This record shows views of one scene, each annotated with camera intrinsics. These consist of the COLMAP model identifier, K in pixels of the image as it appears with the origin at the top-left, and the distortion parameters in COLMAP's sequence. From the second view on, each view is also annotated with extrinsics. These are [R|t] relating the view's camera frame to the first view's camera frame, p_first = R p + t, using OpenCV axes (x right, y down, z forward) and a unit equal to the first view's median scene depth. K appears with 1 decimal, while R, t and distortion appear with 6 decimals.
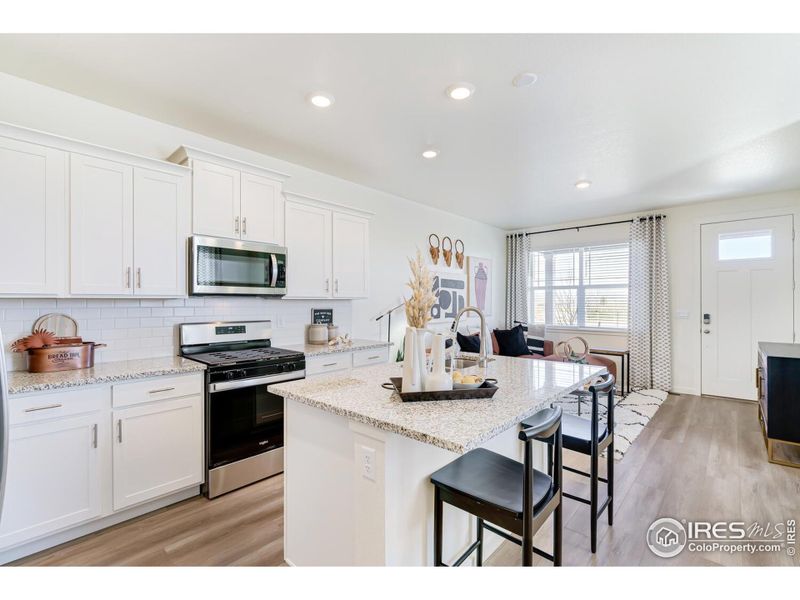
lens RADIAL K [[369.6, 0, 400.0], [0, 369.6, 300.0], [0, 0, 1]] dist [-0.000373, 0.000116]
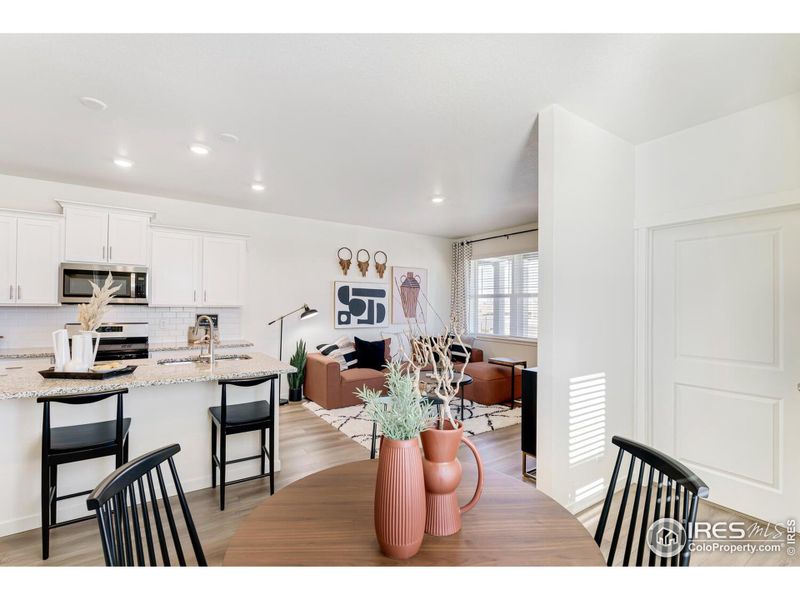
lens RADIAL K [[373.1, 0, 397.2], [0, 373.1, 303.1], [0, 0, 1]] dist [0.000249, 0.000402]
pose [[0.969393, 0.007776, -0.245393, 0.544427], [-0.008747, 0.999958, -0.002870, -0.012113], [0.245360, 0.004929, 0.969420, -0.038654]]
